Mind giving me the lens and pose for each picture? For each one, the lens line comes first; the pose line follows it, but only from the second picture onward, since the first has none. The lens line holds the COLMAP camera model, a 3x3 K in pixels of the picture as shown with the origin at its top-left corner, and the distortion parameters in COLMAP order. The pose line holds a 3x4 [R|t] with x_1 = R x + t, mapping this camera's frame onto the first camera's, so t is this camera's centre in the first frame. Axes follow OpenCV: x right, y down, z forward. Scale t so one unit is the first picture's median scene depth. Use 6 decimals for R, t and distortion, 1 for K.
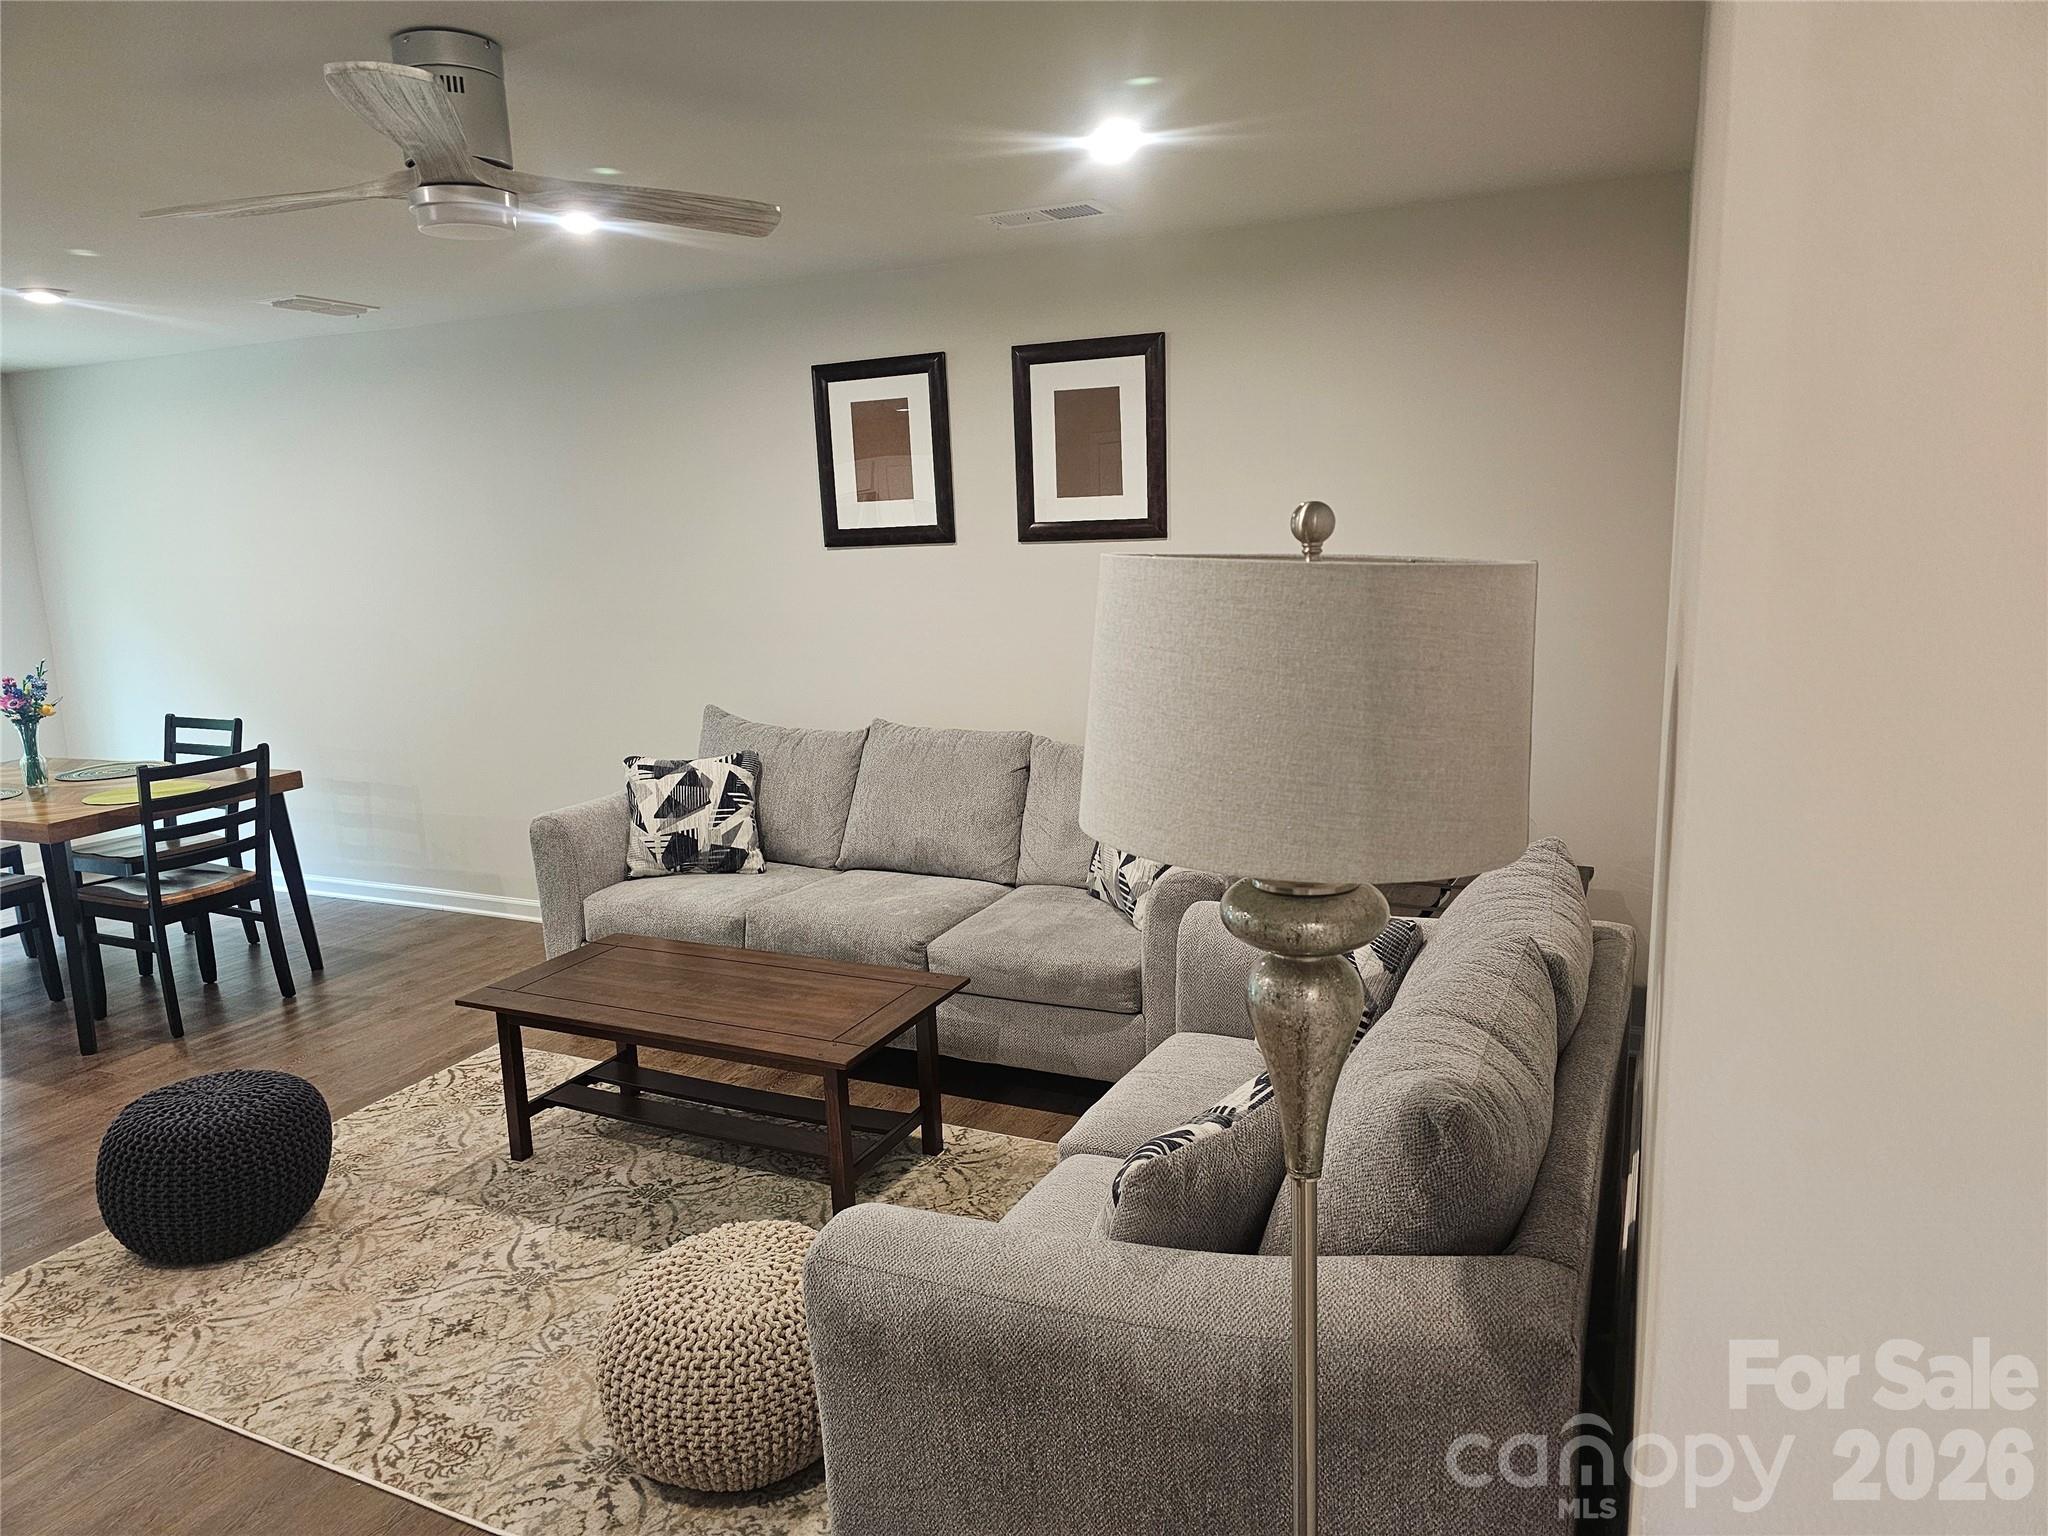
lens RADIAL K [[1369.8, 0, 1018.8], [0, 1369.8, 793.8], [0, 0, 1]] dist [0.064833, -0.084655]
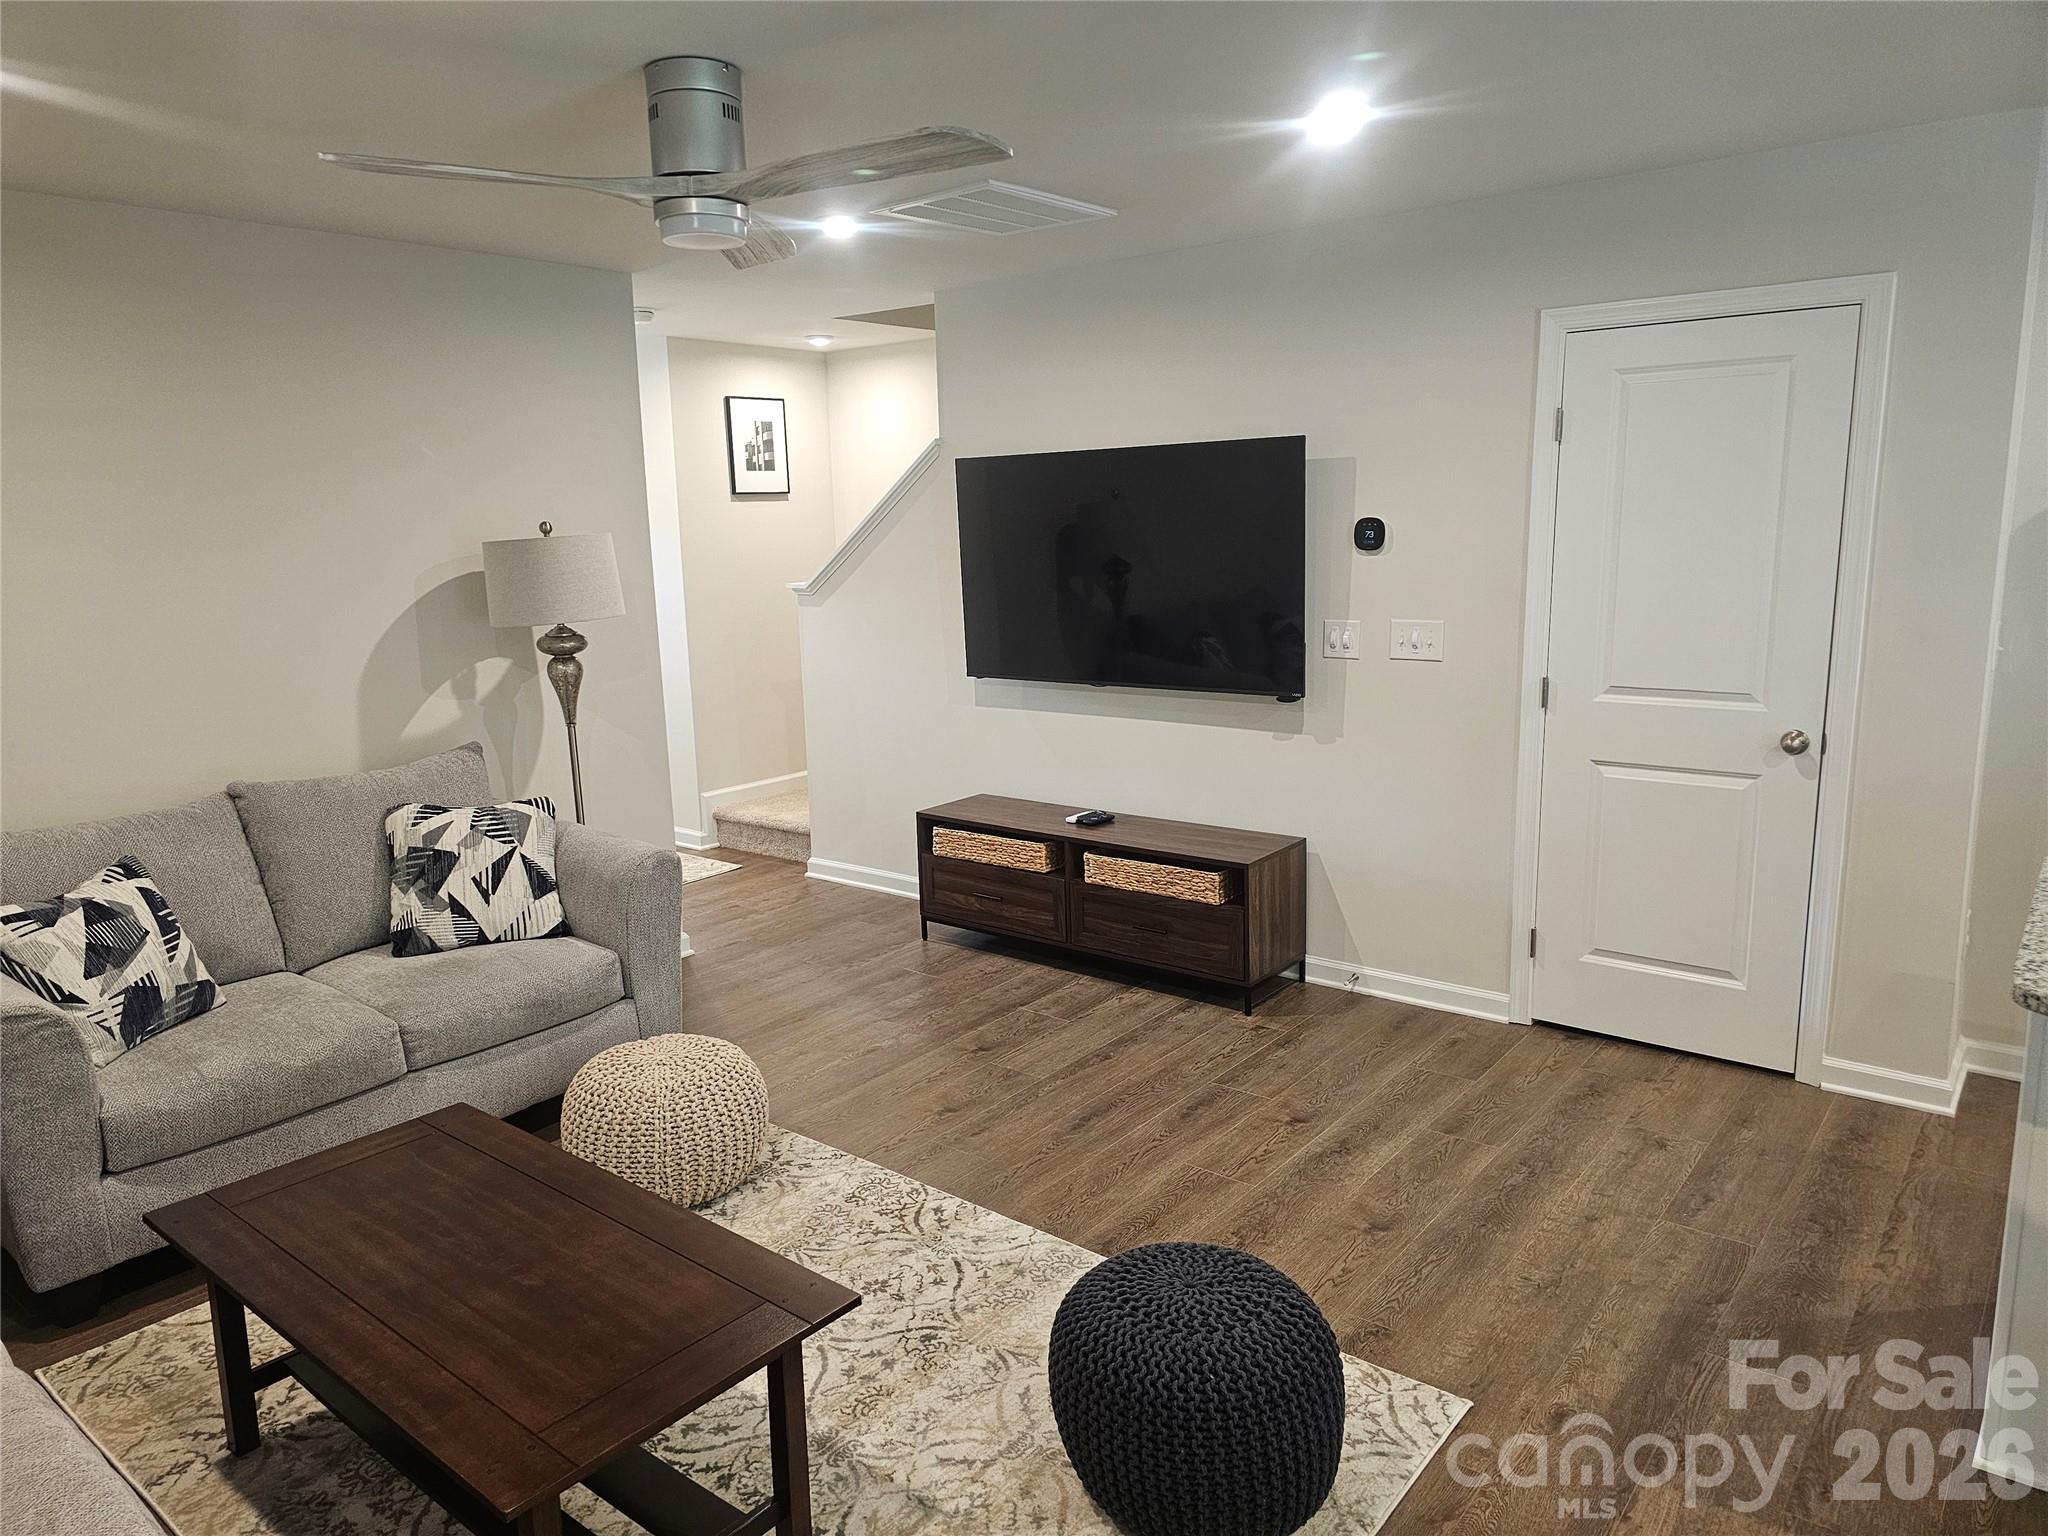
lens RADIAL K [[1369.8, 0, 1018.8], [0, 1369.8, 793.8], [0, 0, 1]] dist [0.064833, -0.084655]
pose [[-0.970493, 0.014328, 0.240703, -0.786548], [0.103367, 0.926582, 0.361609, -0.328042], [-0.217850, 0.375820, -0.900722, 1.825123]]
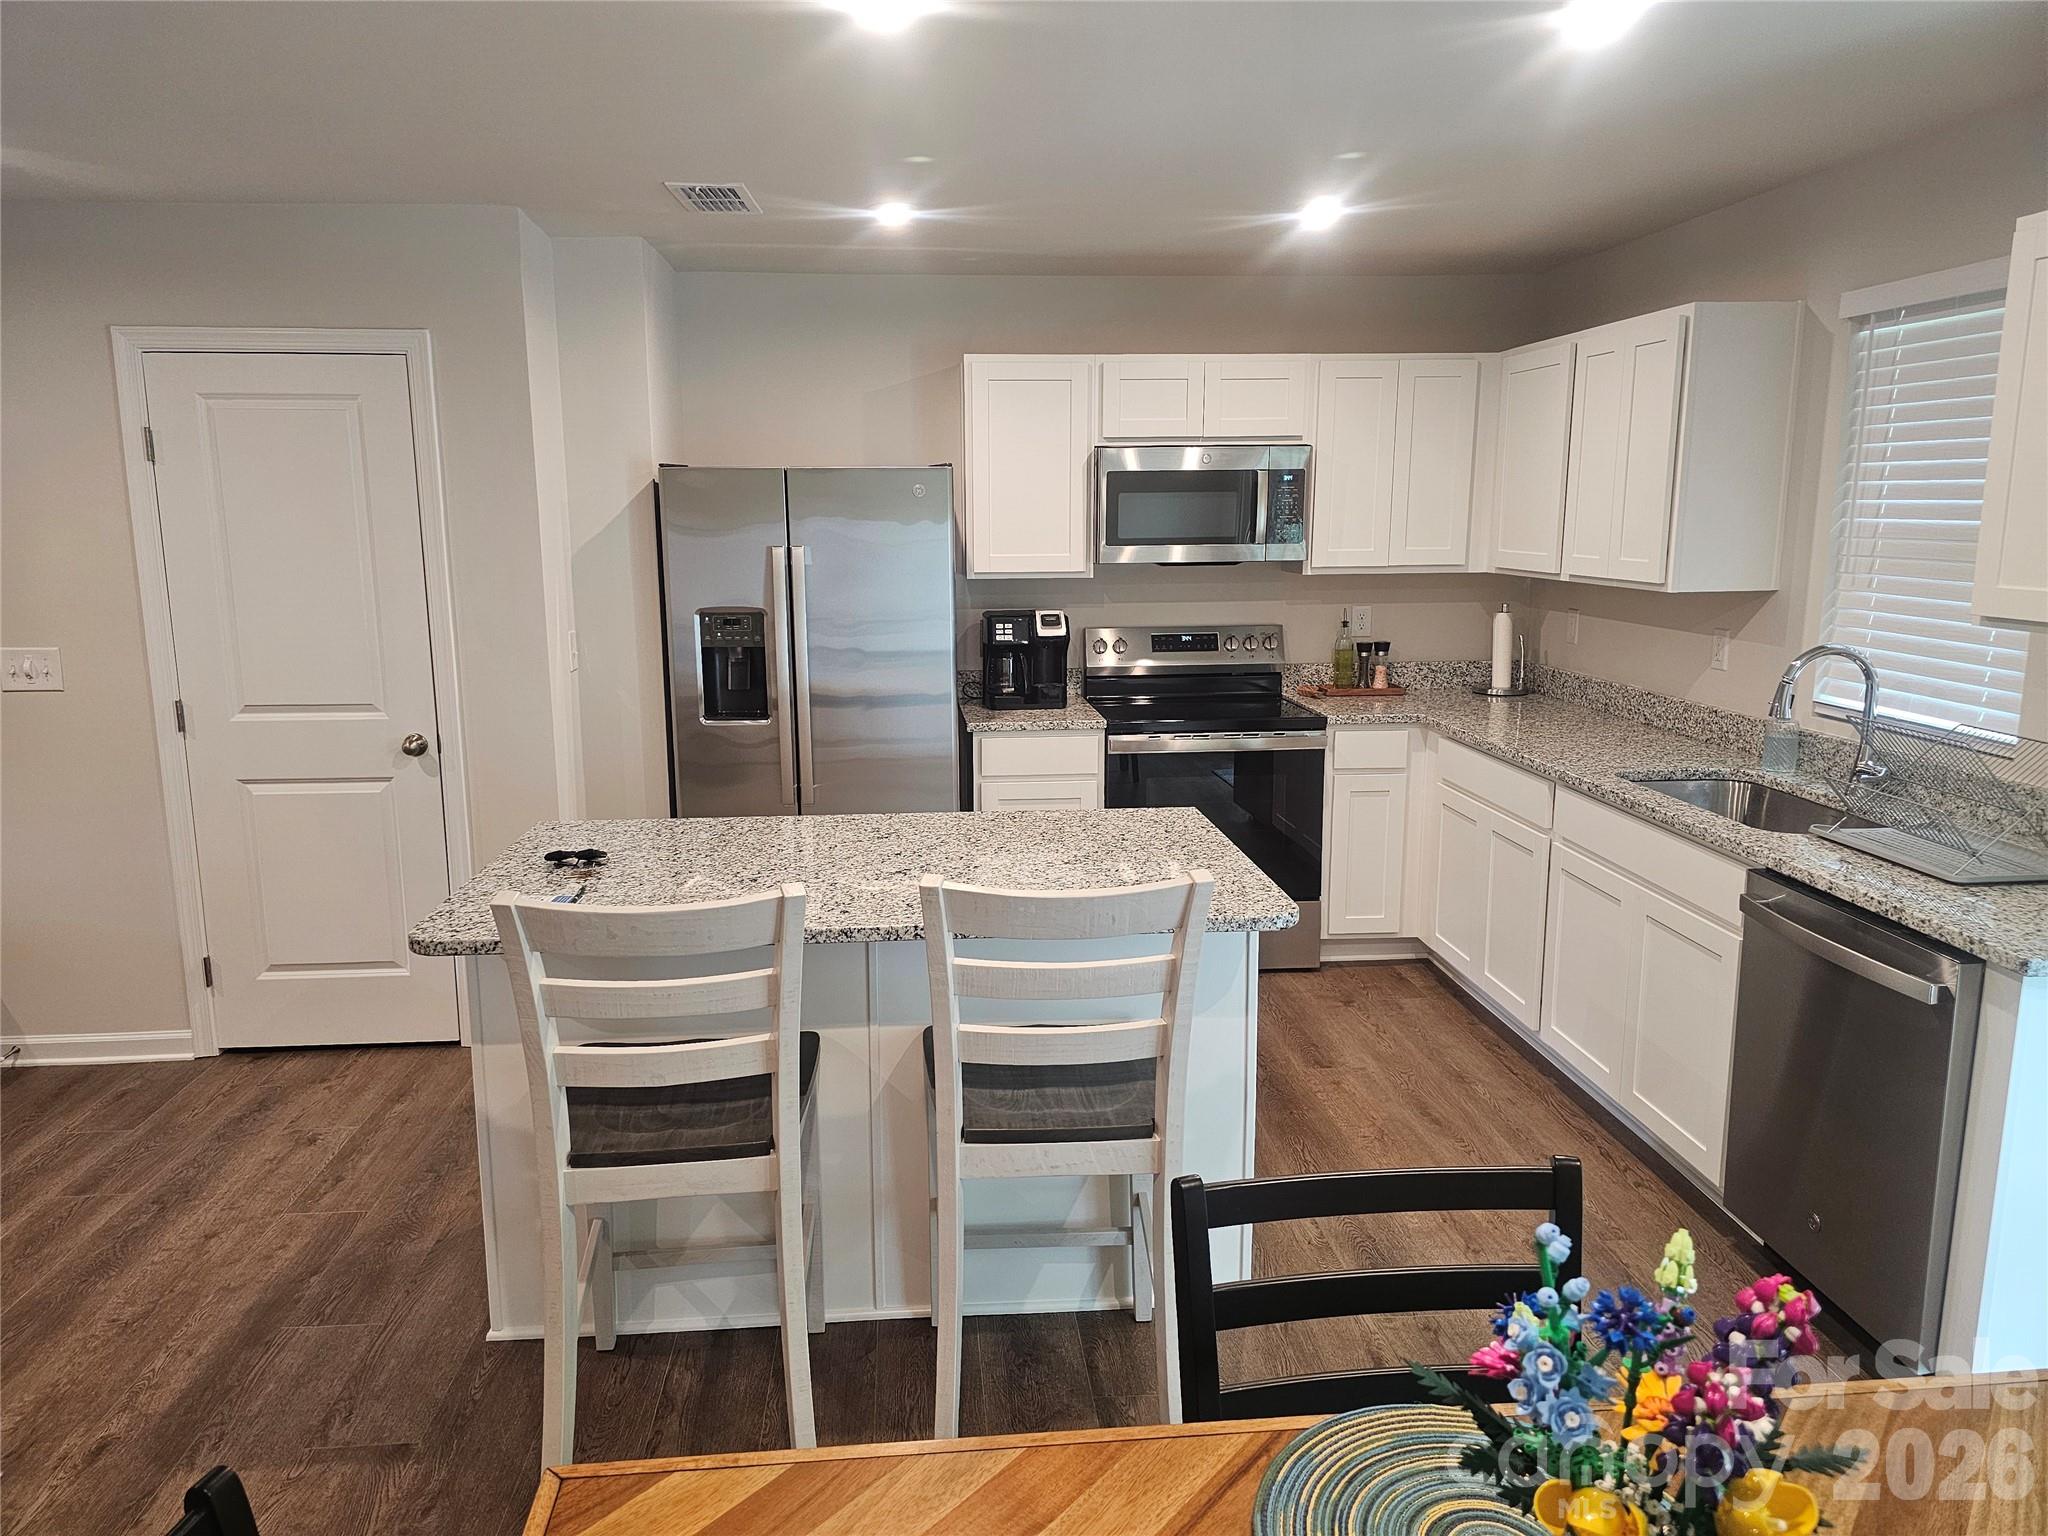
lens RADIAL K [[1364.0, 0, 1024.0], [0, 1364.0, 768.0], [0, 0, 1]] dist [0.056609, -0.048494]
pose [[-0.869220, 0.130753, -0.476823, -1.047951], [-0.053514, 0.933853, 0.353632, -0.344734], [0.491521, 0.332901, -0.804726, 1.947829]]
